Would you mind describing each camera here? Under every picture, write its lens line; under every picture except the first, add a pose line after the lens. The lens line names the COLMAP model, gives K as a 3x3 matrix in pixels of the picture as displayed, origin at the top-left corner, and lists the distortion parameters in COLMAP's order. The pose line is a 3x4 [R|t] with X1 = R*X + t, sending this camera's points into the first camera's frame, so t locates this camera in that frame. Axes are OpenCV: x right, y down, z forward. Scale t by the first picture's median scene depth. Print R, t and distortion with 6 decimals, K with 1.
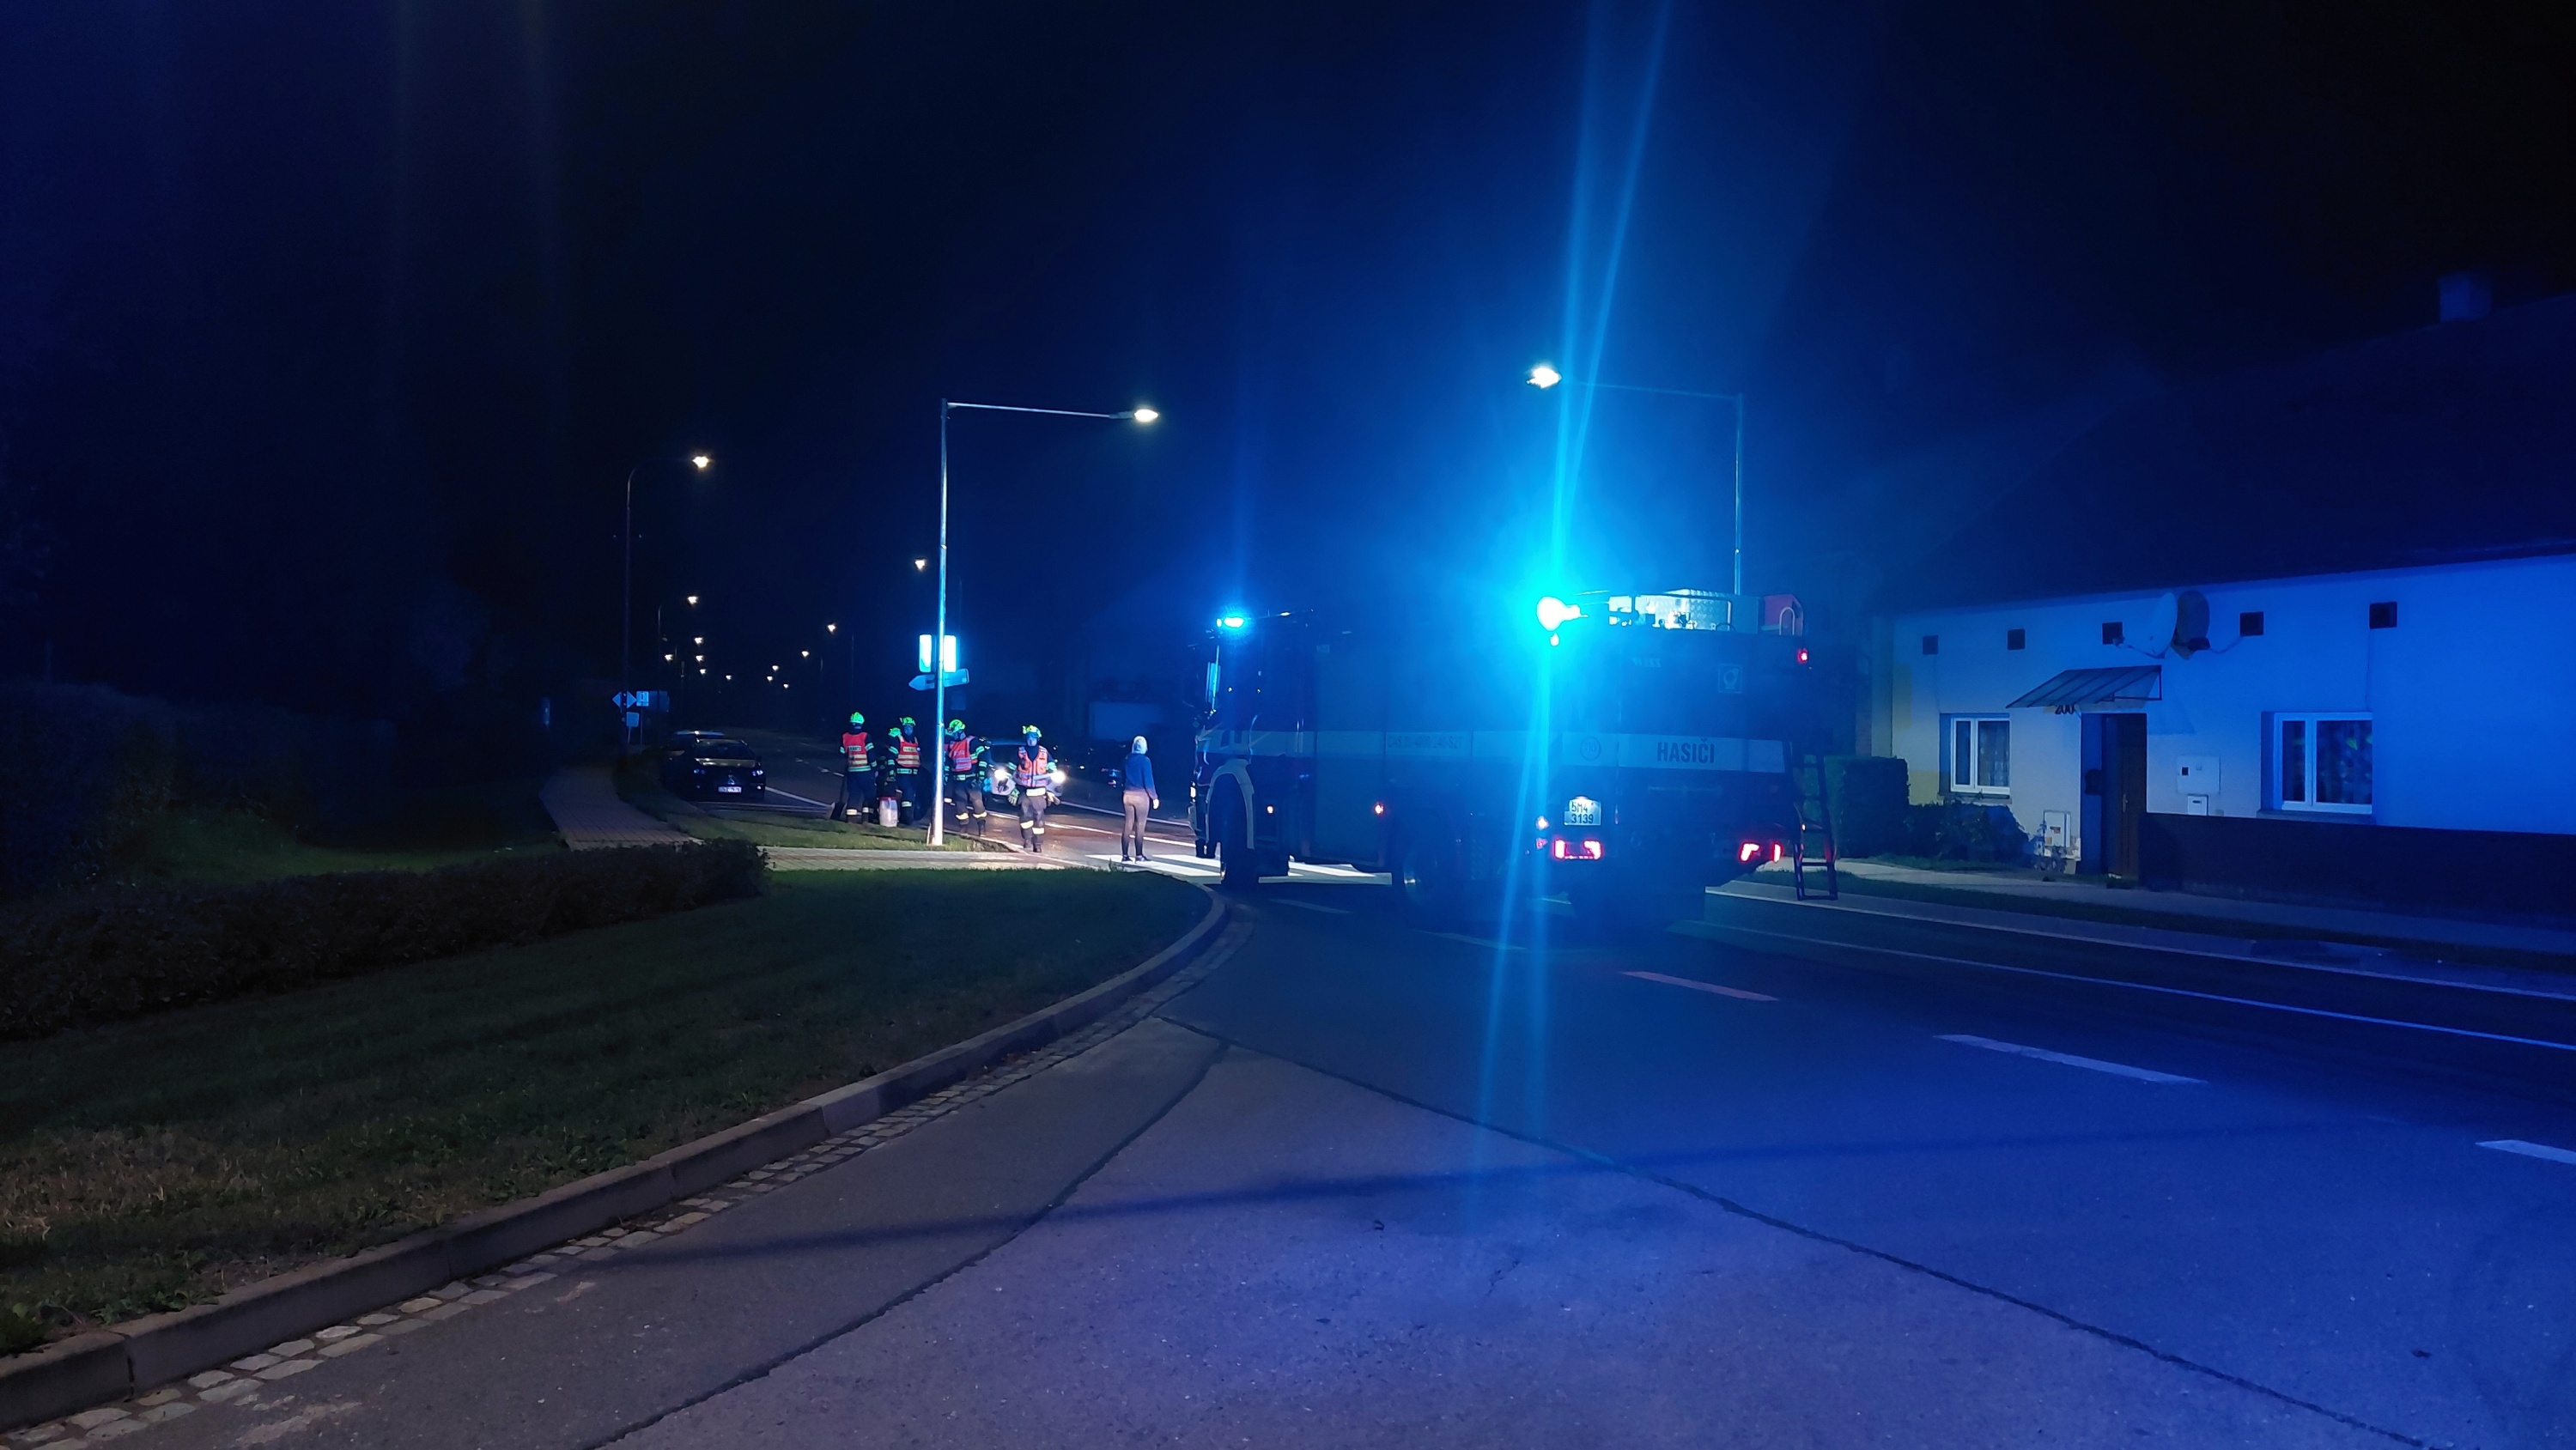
lens RADIAL K [[1797.5, 0, 1288.0], [0, 1797.5, 725.0], [0, 0, 1]] dist [0.097037, -0.130115]
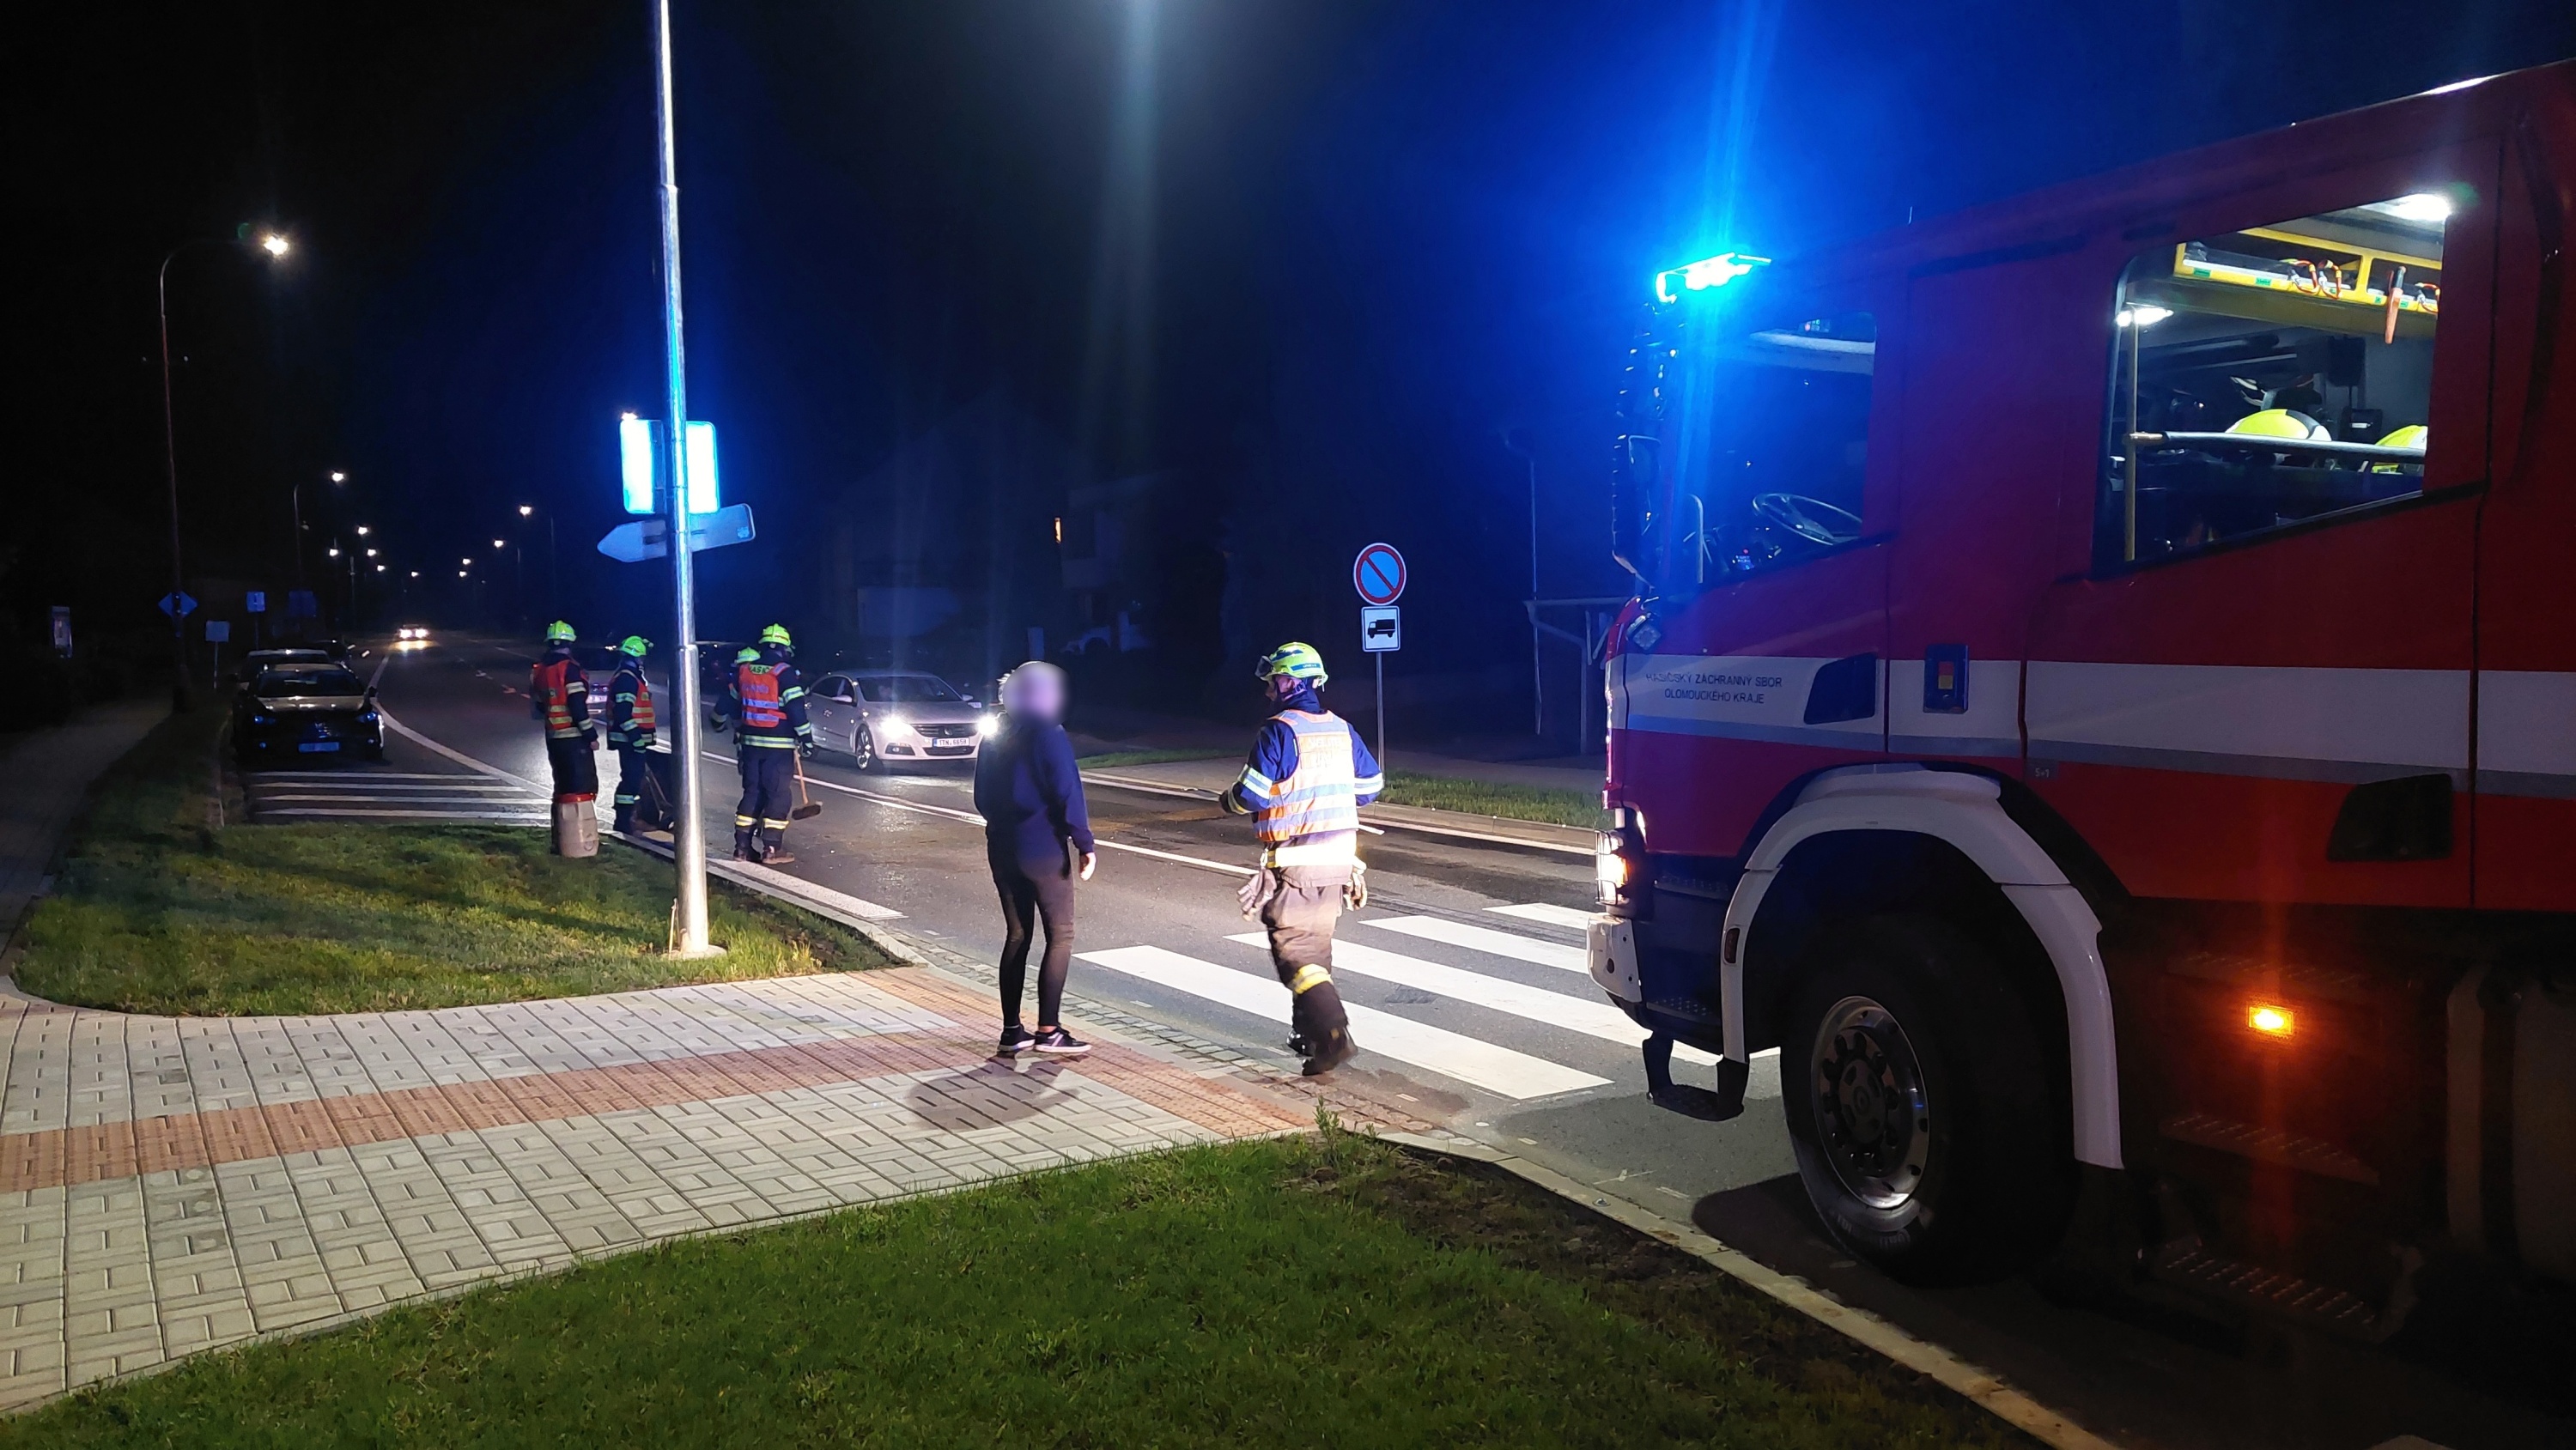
lens RADIAL K [[1797.5, 0, 1288.0], [0, 1797.5, 725.0], [0, 0, 1]] dist [0.097037, -0.130115]
pose [[0.989728, -0.041335, 0.136859, -0.141604], [0.032157, 0.997125, 0.068607, -0.007228], [-0.139302, -0.063501, 0.988212, 0.706639]]
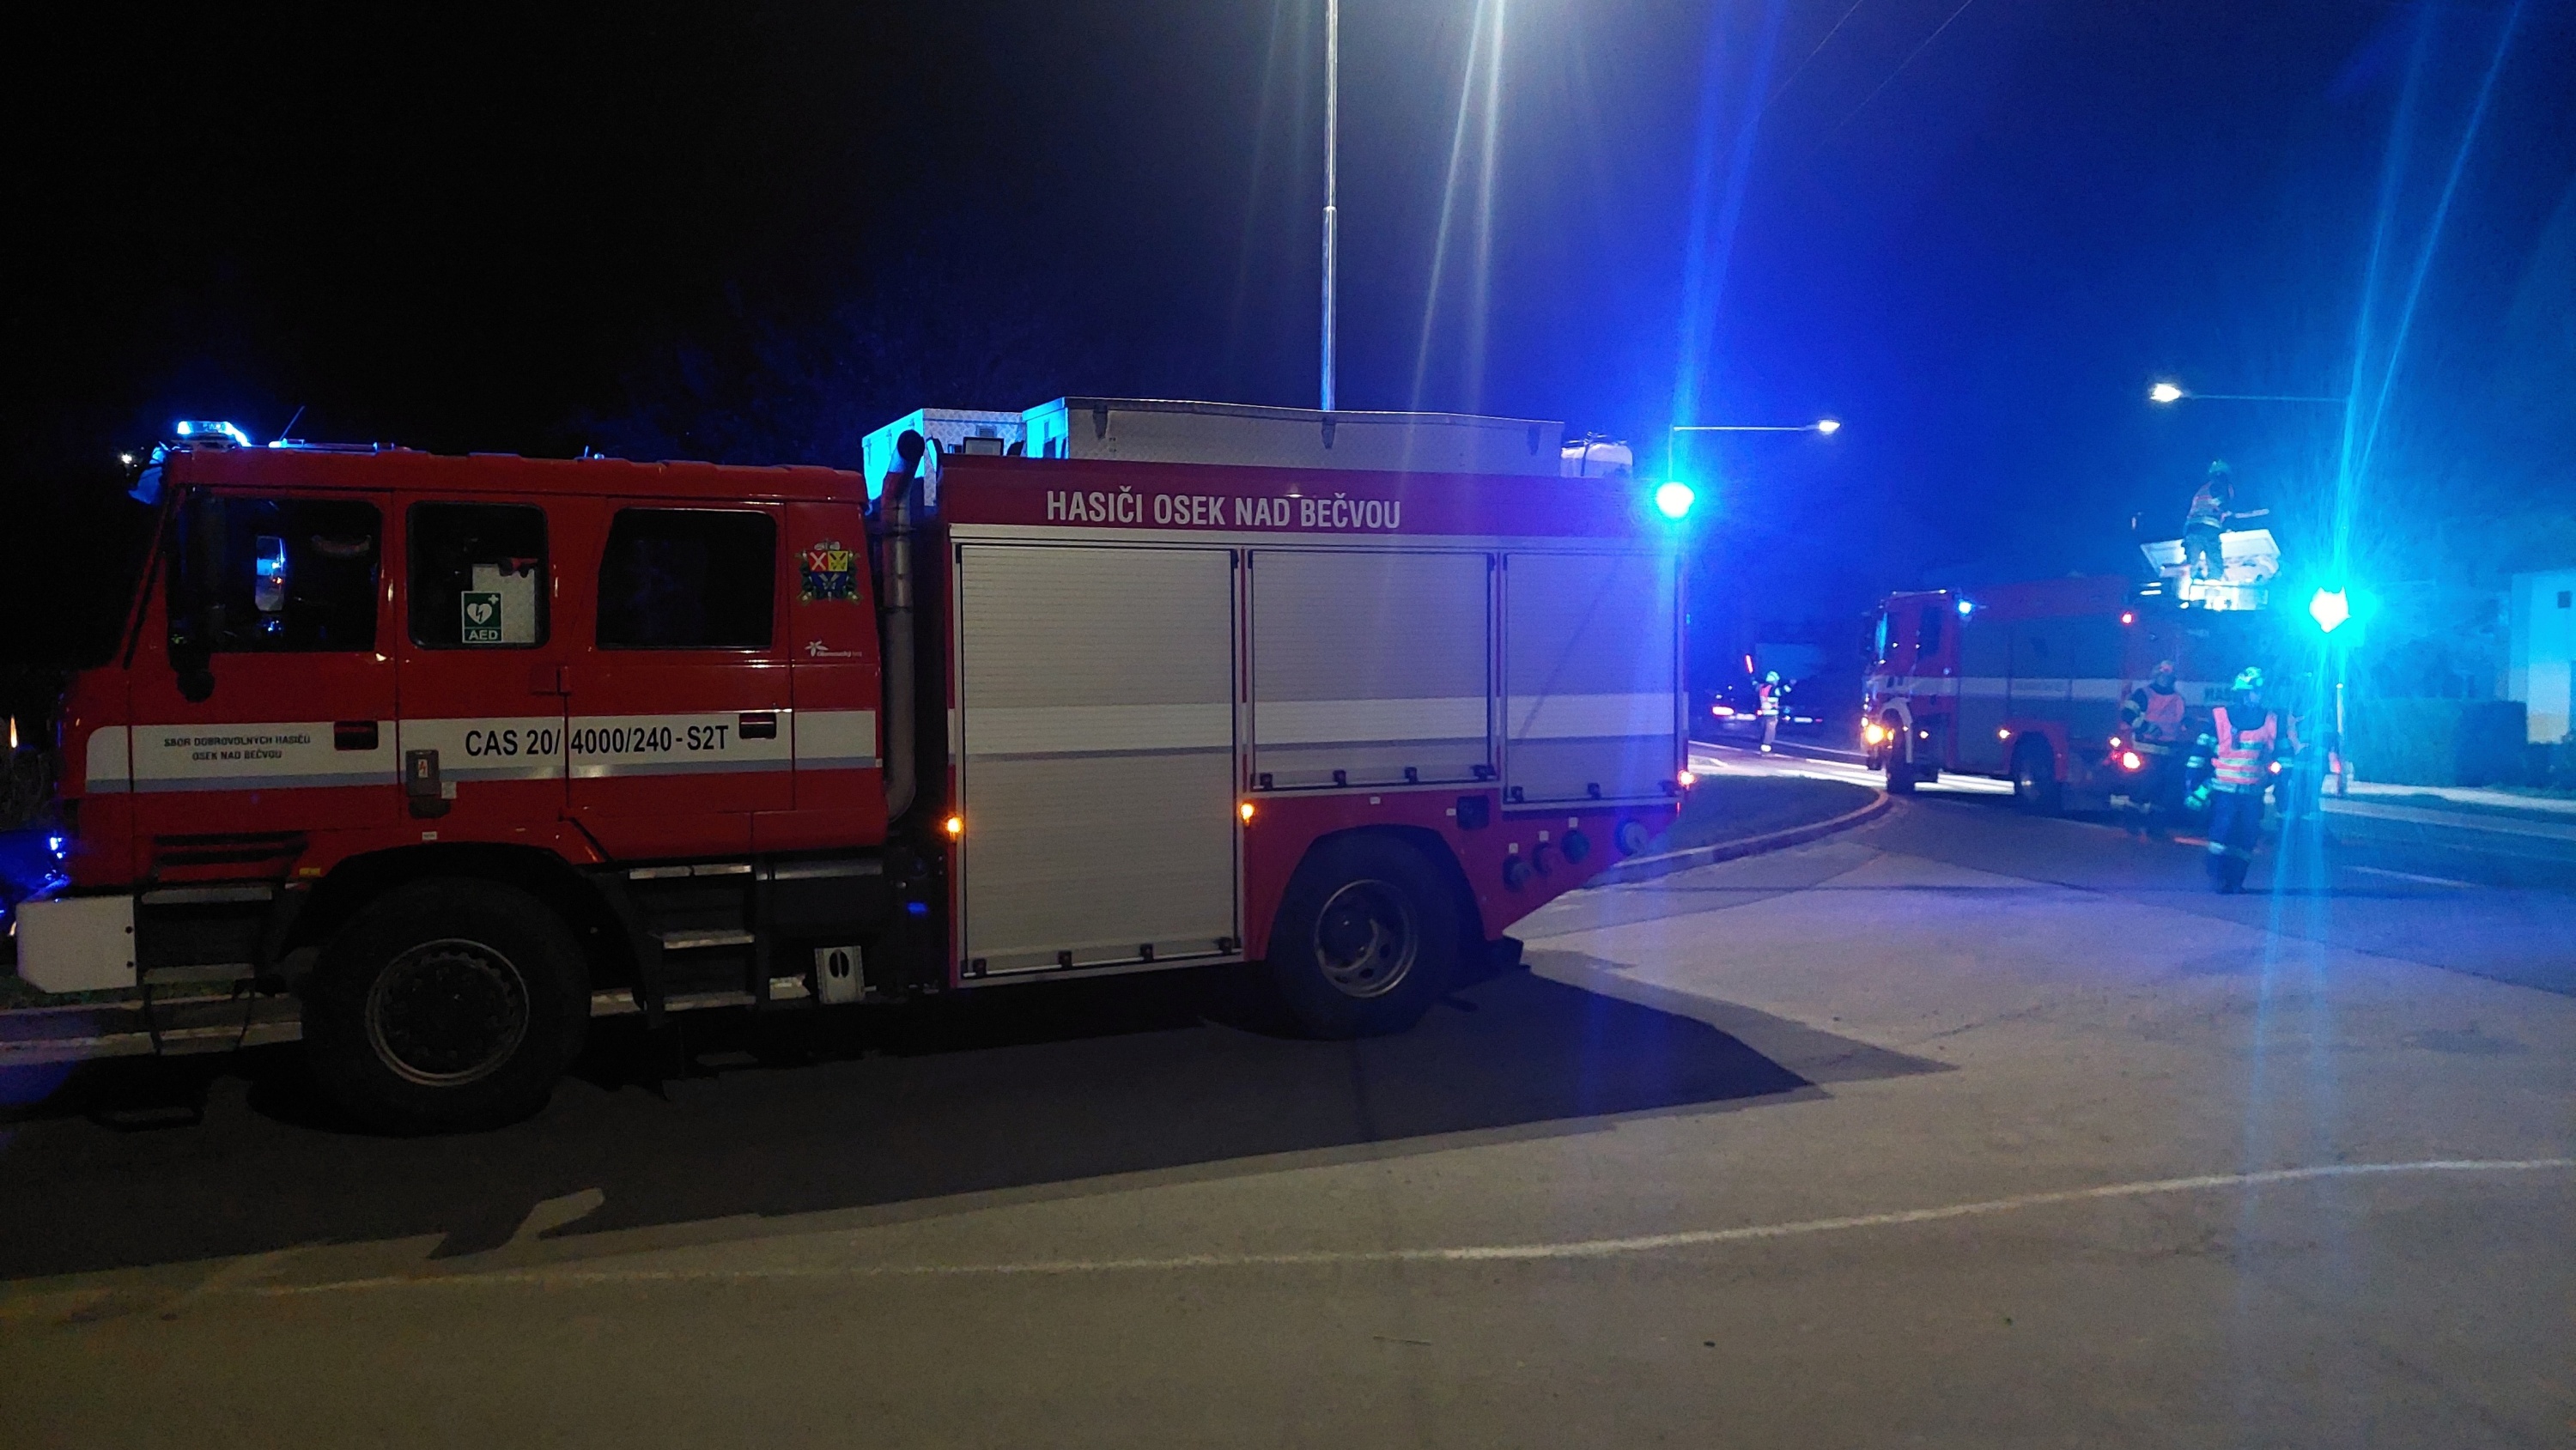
lens RADIAL K [[1797.5, 0, 1288.0], [0, 1797.5, 725.0], [0, 0, 1]] dist [0.097037, -0.130115]
pose [[0.937212, 0.013843, -0.348485, 0.015406], [-0.001729, 0.999384, 0.035049, -0.006985], [0.348755, -0.032246, 0.936659, -0.413903]]
